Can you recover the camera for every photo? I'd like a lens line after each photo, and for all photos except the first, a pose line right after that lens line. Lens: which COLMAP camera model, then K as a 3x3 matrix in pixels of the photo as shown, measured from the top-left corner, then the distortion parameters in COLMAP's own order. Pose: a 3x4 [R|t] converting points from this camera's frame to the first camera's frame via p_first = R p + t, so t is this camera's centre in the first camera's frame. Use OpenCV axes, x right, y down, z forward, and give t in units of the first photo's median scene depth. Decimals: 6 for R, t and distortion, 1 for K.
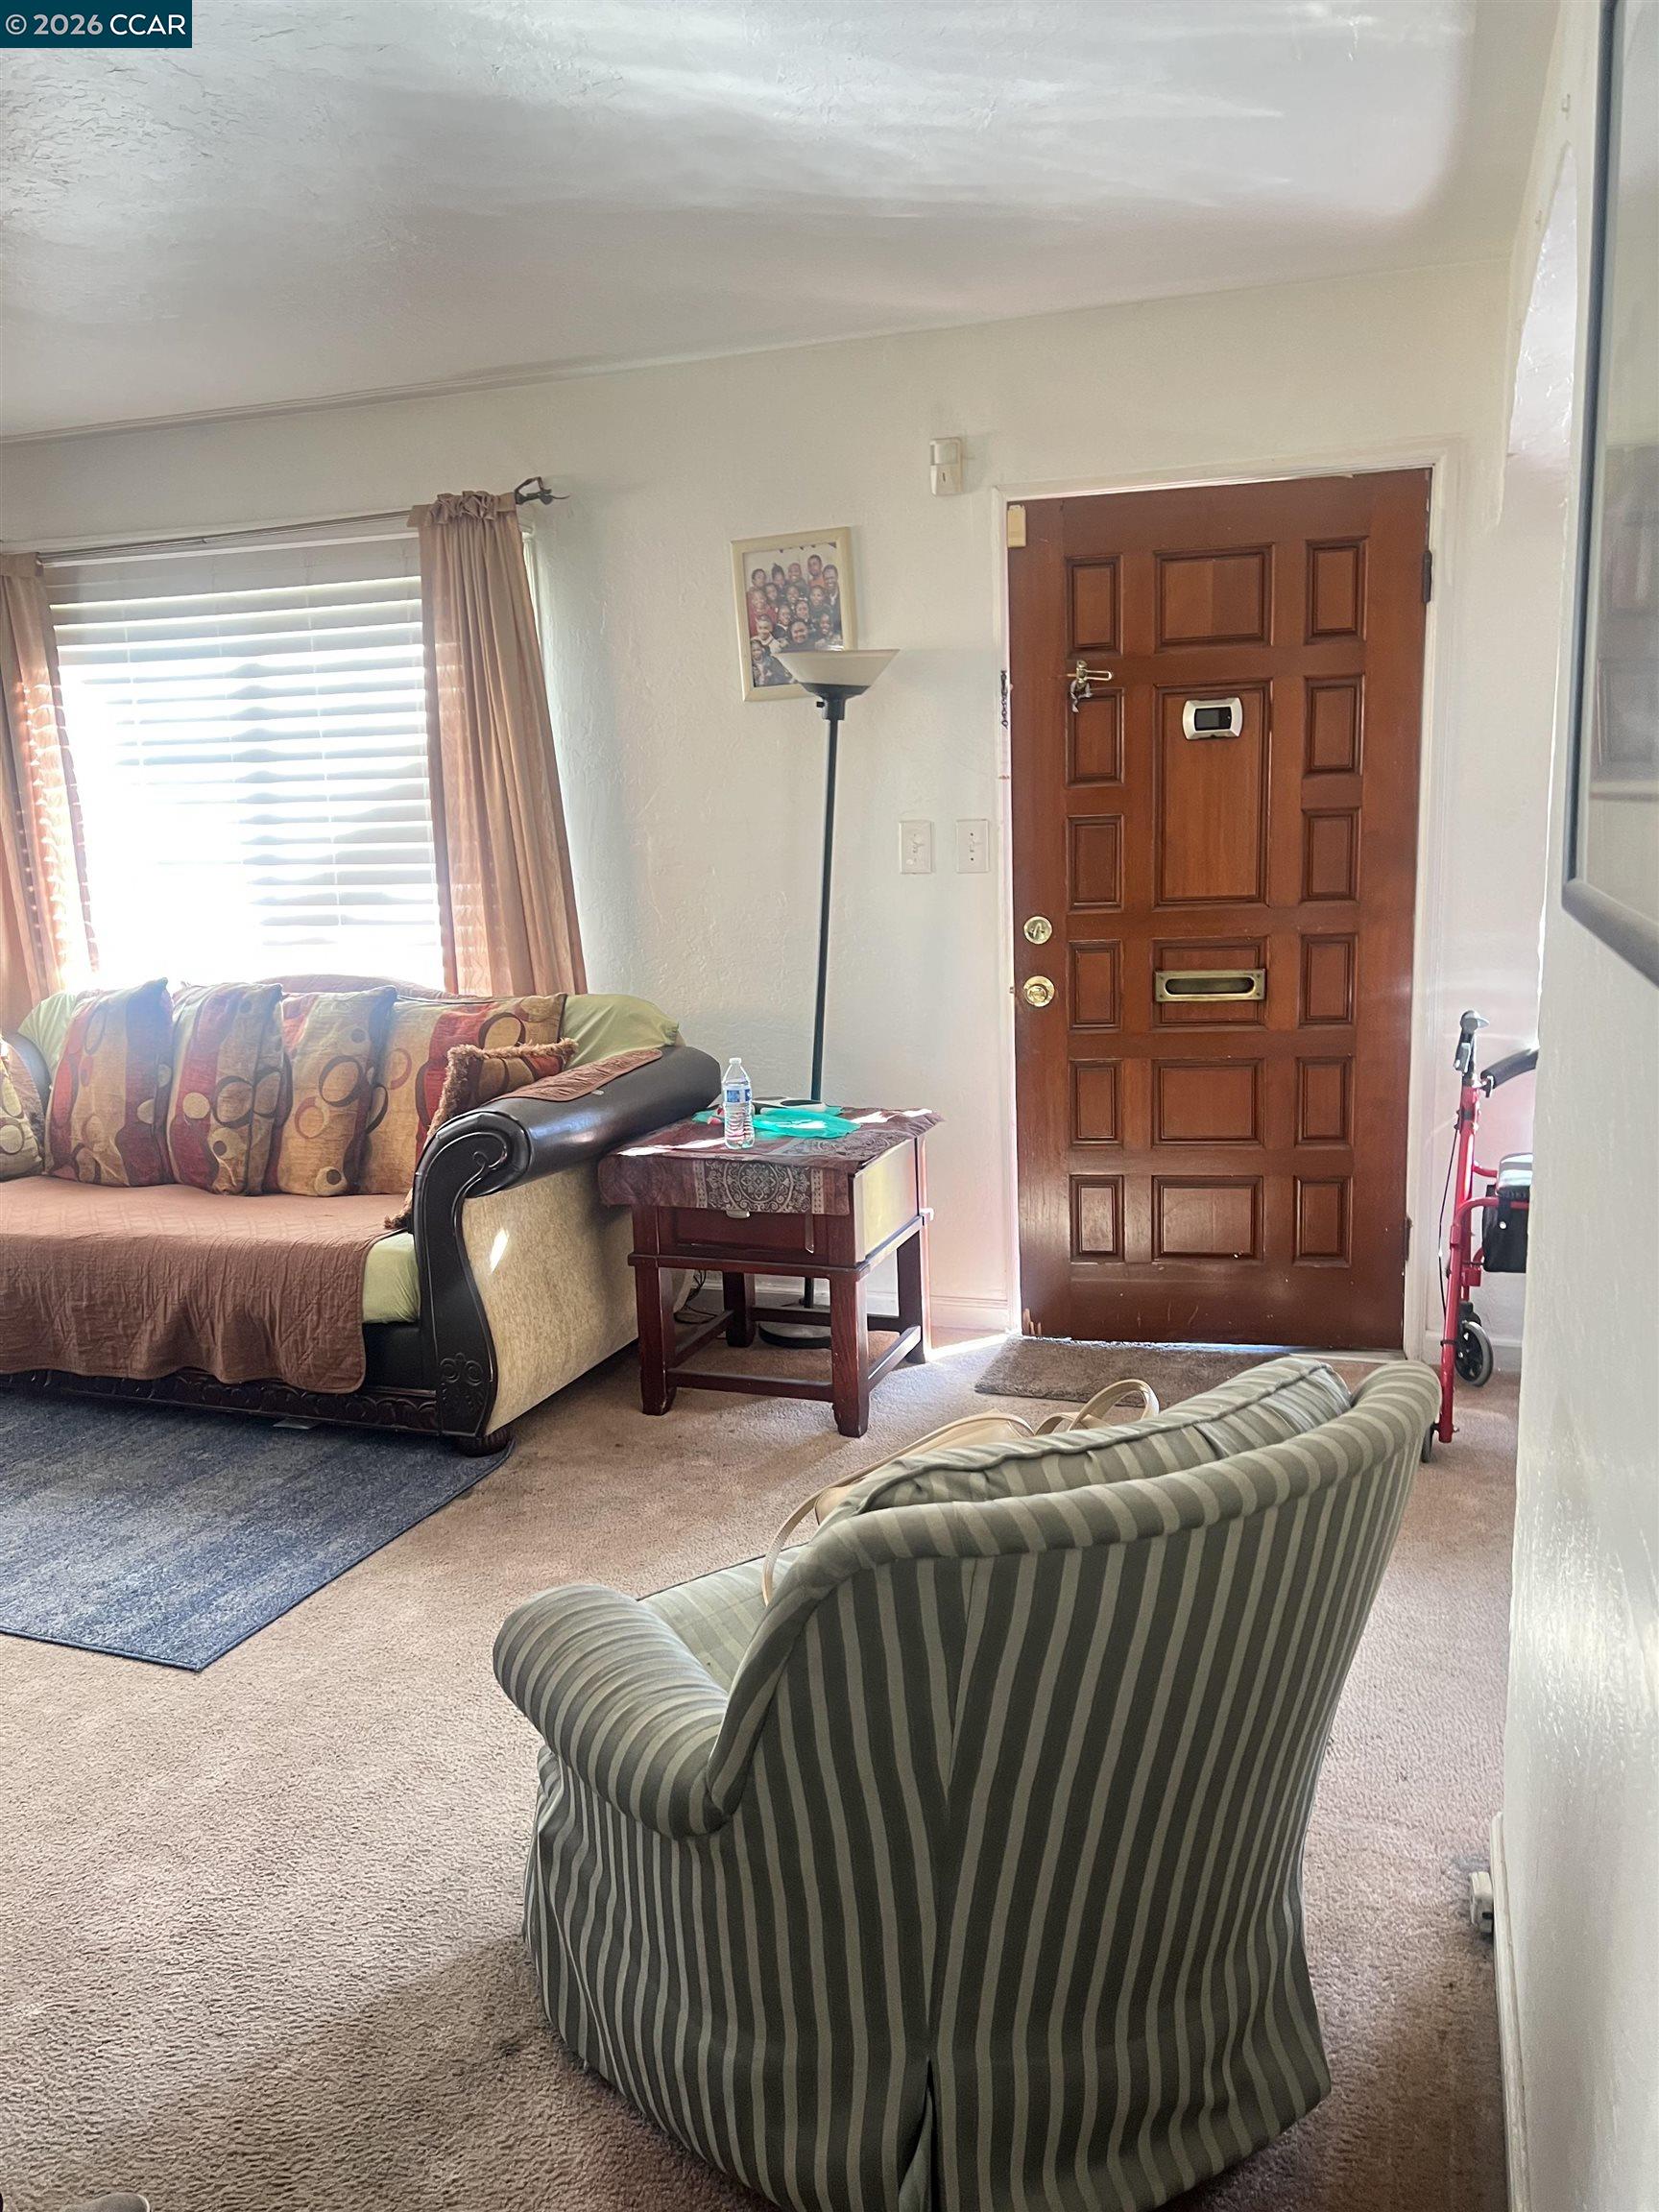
lens RADIAL K [[1635.9, 0, 828.0], [0, 1635.9, 1123.8], [0, 0, 1]] dist [0.036898, -0.057065]
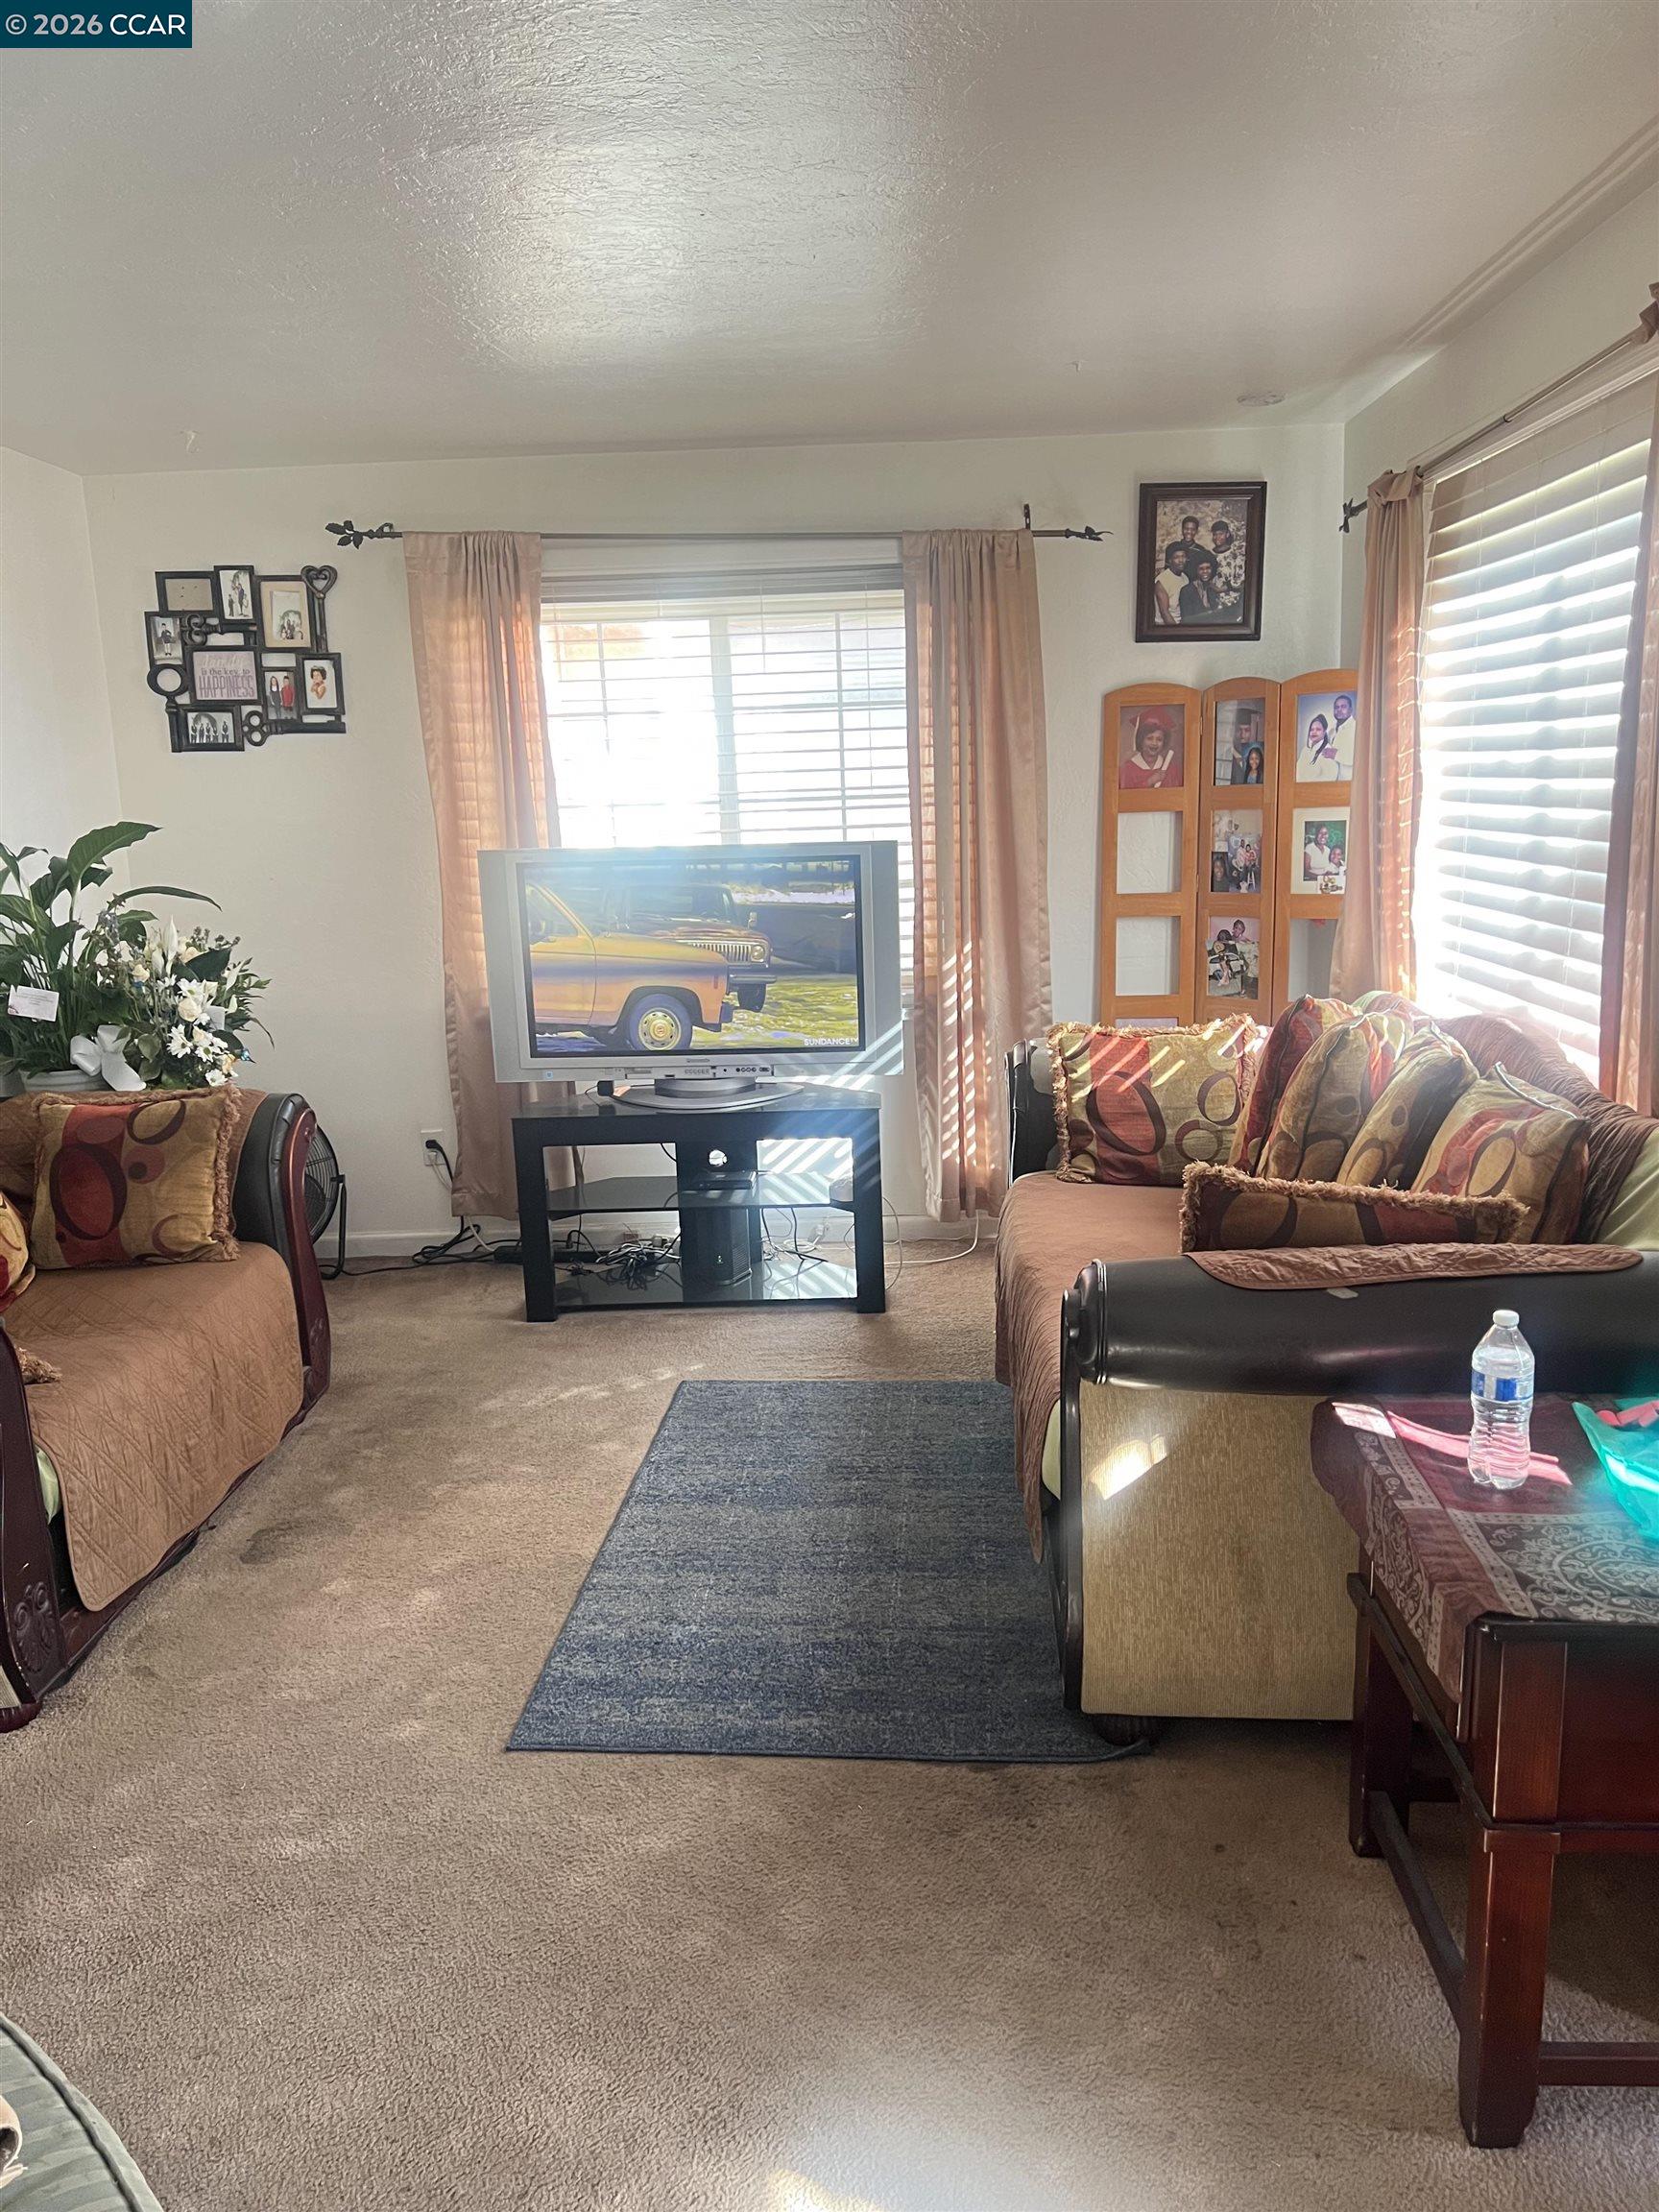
lens RADIAL K [[1633.4, 0, 849.7], [0, 1633.4, 1114.8], [0, 0, 1]] dist [0.027049, -0.053289]
pose [[0.310868, 0.213635, -0.926132, 0.355029], [-0.173975, 0.970739, 0.165527, -0.155989], [0.934395, 0.109667, 0.338939, 0.648942]]
